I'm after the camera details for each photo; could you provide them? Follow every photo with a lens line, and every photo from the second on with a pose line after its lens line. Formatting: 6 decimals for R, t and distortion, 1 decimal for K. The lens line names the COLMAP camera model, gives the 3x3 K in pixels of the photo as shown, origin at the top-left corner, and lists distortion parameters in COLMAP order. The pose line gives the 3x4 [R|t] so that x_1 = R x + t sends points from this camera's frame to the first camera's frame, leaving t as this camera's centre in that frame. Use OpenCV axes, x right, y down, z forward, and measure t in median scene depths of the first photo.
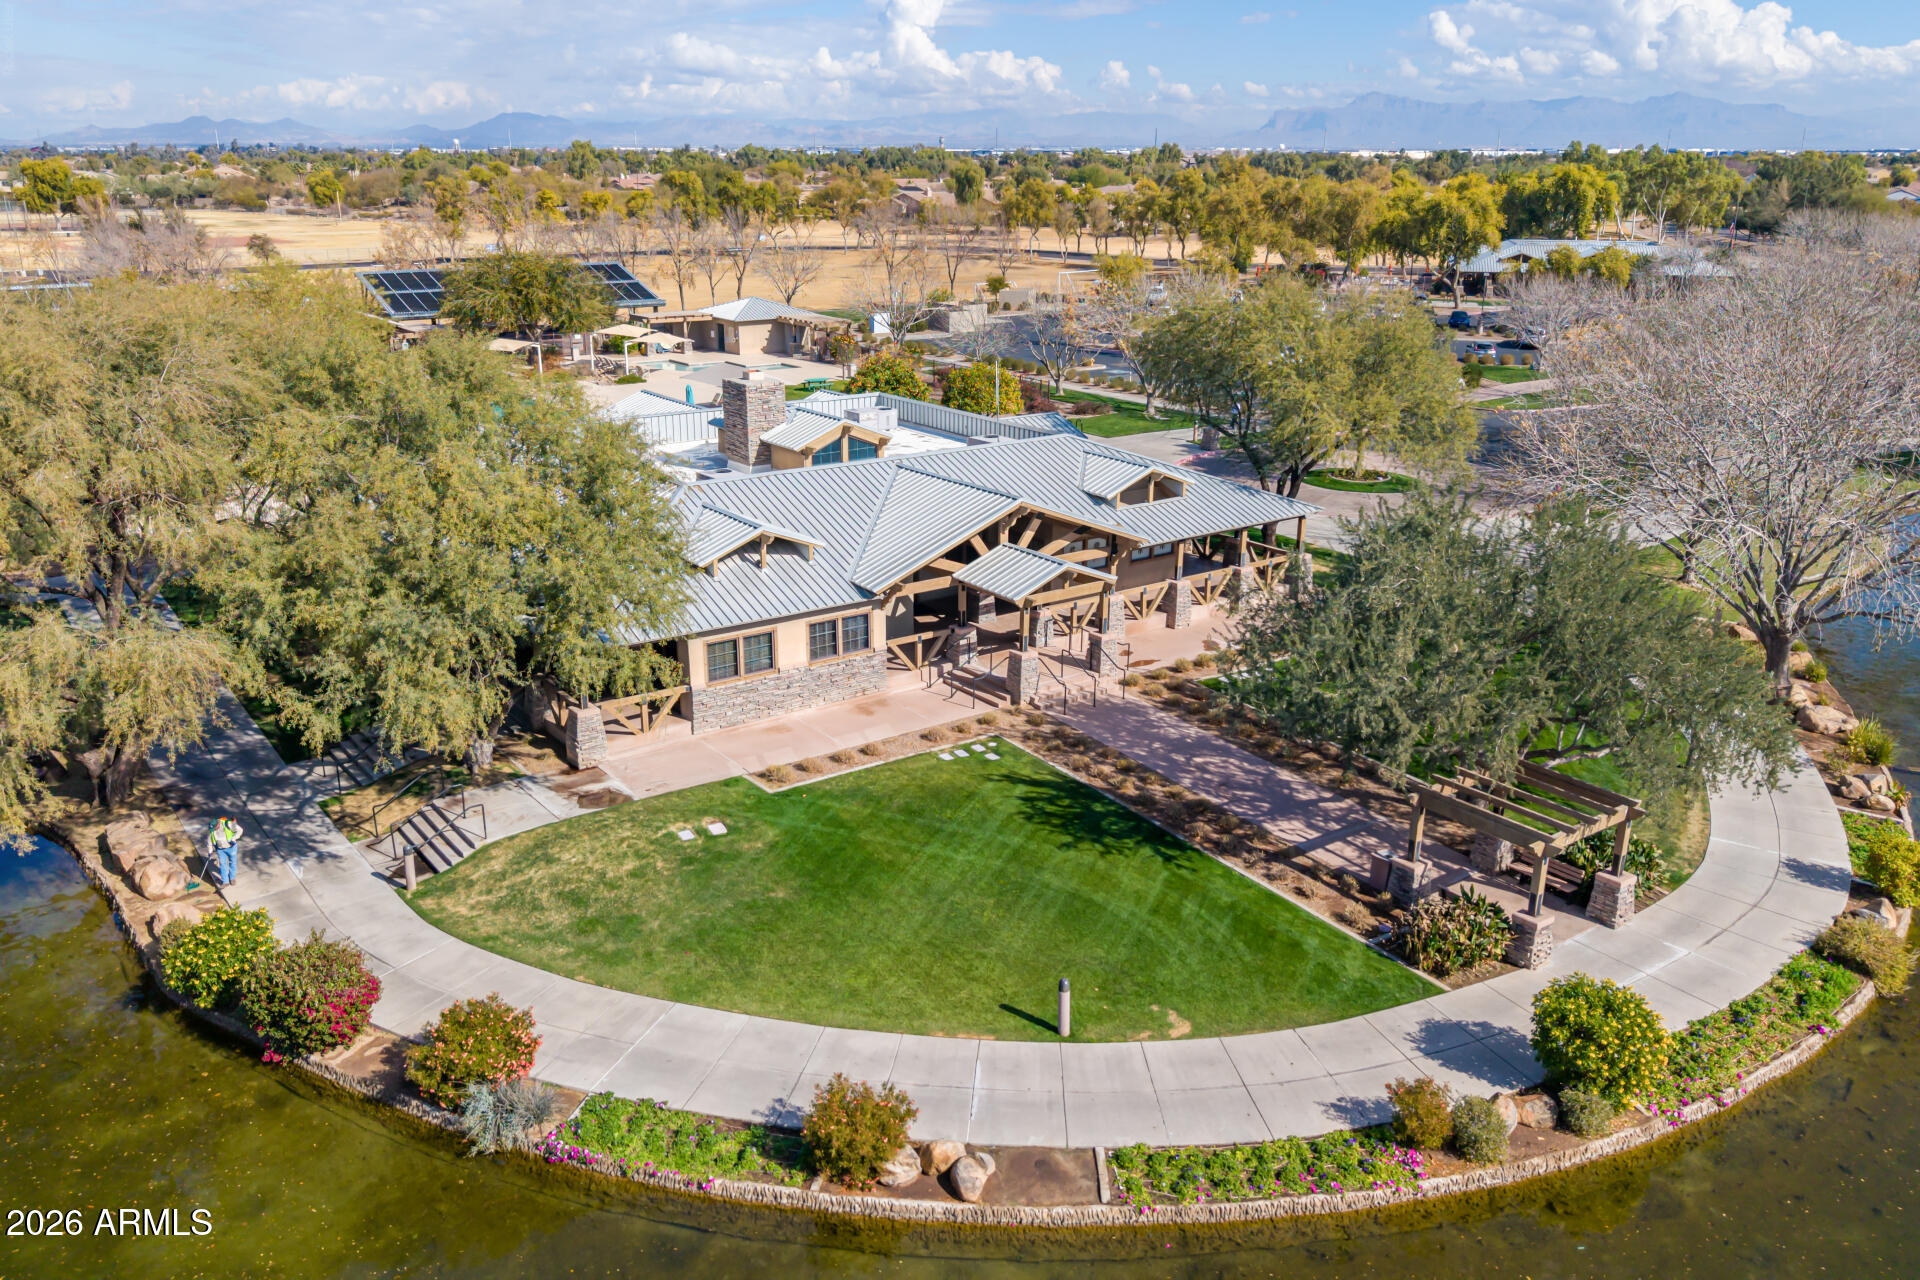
lens RADIAL K [[1535.8, 0, 943.6], [0, 1535.8, 677.1], [0, 0, 1]] dist [0.070330, -0.094829]
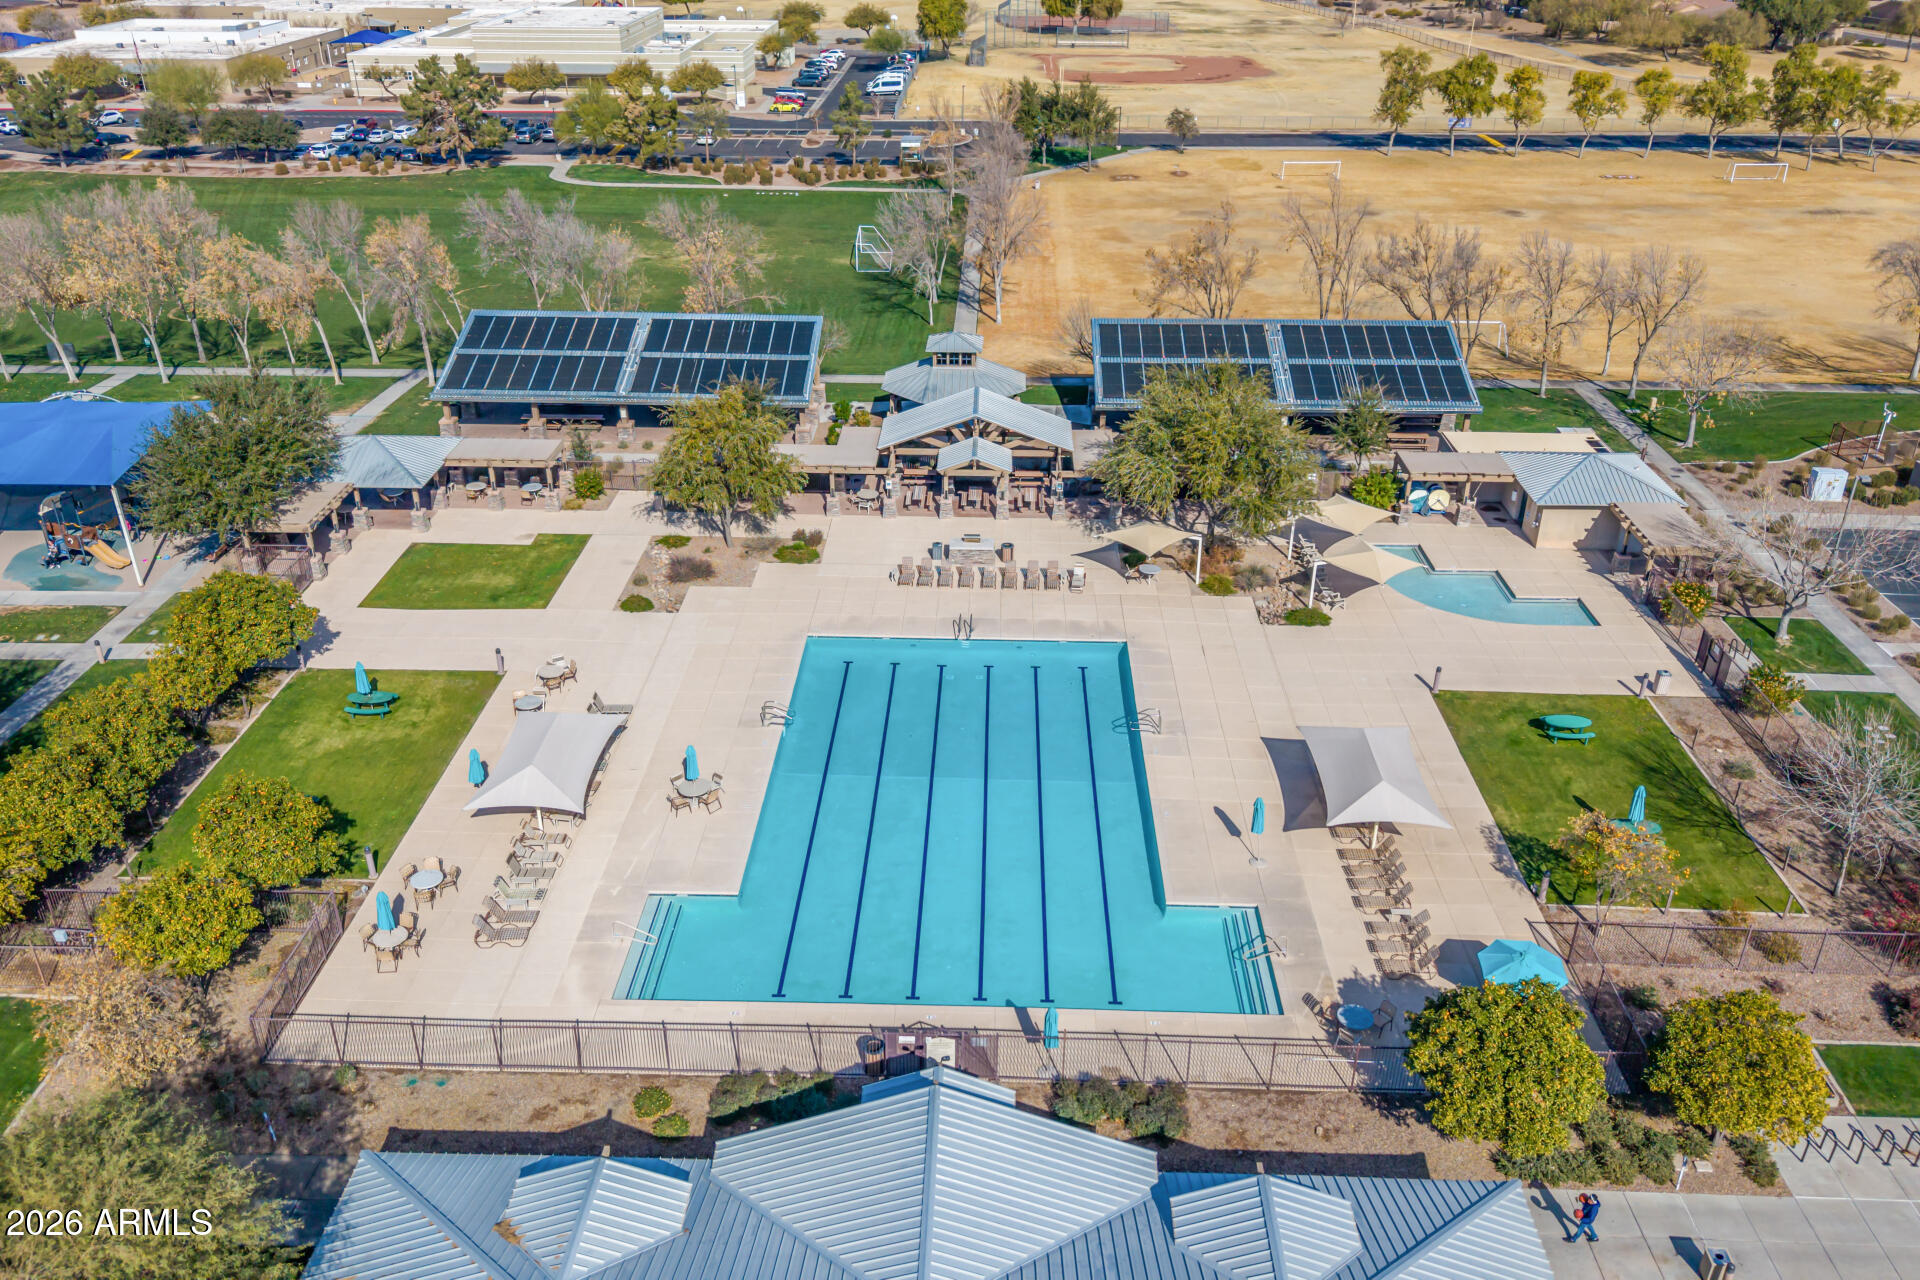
lens RADIAL K [[1540.4, 0, 960.0], [0, 1540.4, 640.0], [0, 0, 1]] dist [0.012350, 0.016813]
pose [[0.799902, 0.271124, -0.535395, 0.094946], [-0.192227, 0.960880, 0.199394, -0.686735], [0.568511, -0.056578, 0.820727, 0.842602]]
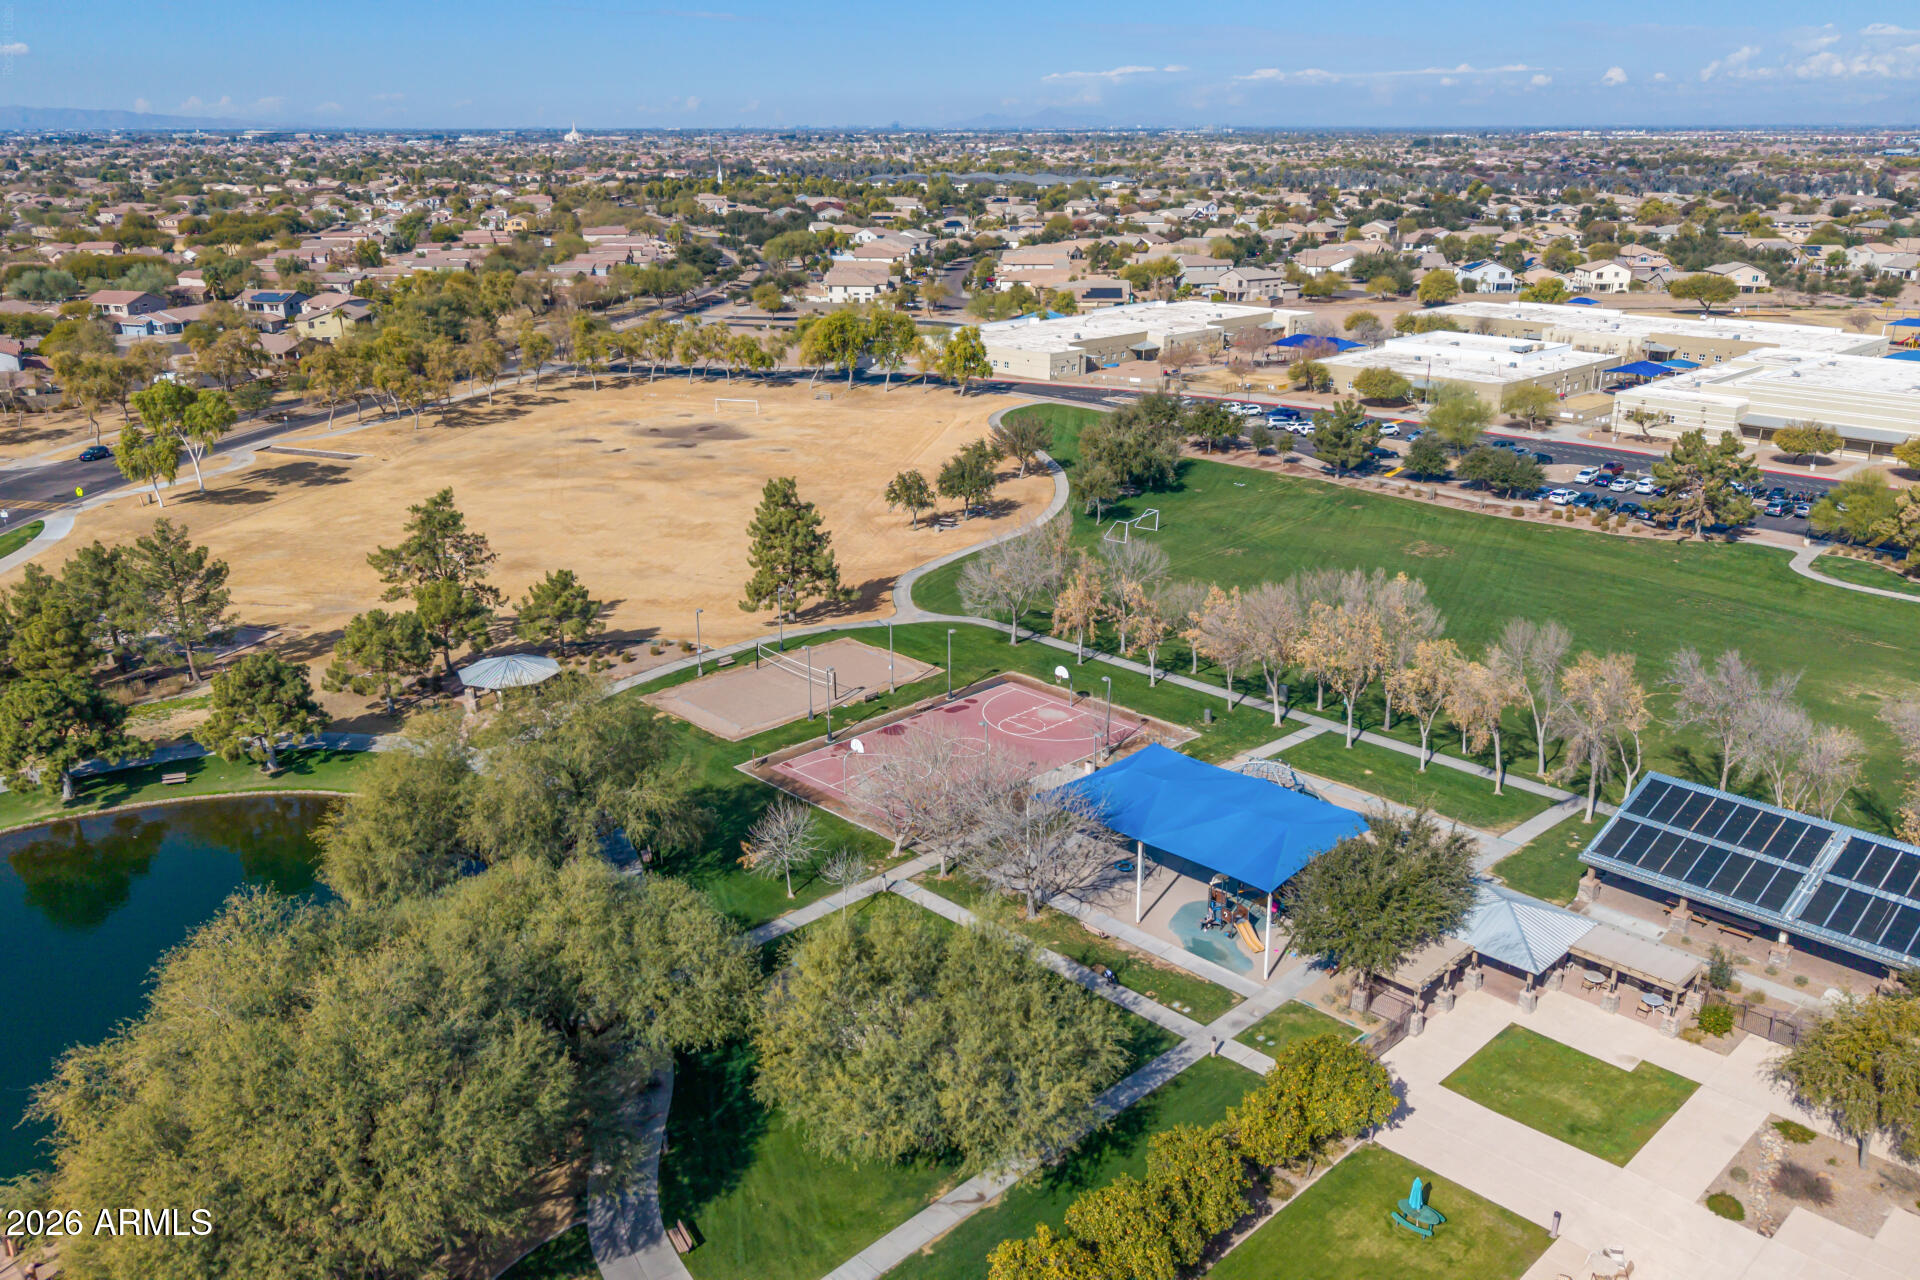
lens RADIAL K [[1548.6, 0, 960.3], [0, 1548.6, 709.0], [0, 0, 1]] dist [-0.002655, -0.000412]
pose [[0.173268, 0.345754, -0.922189, 0.005019], [-0.310961, 0.907660, 0.281881, -0.951079], [0.934495, 0.237923, 0.264784, 0.805707]]
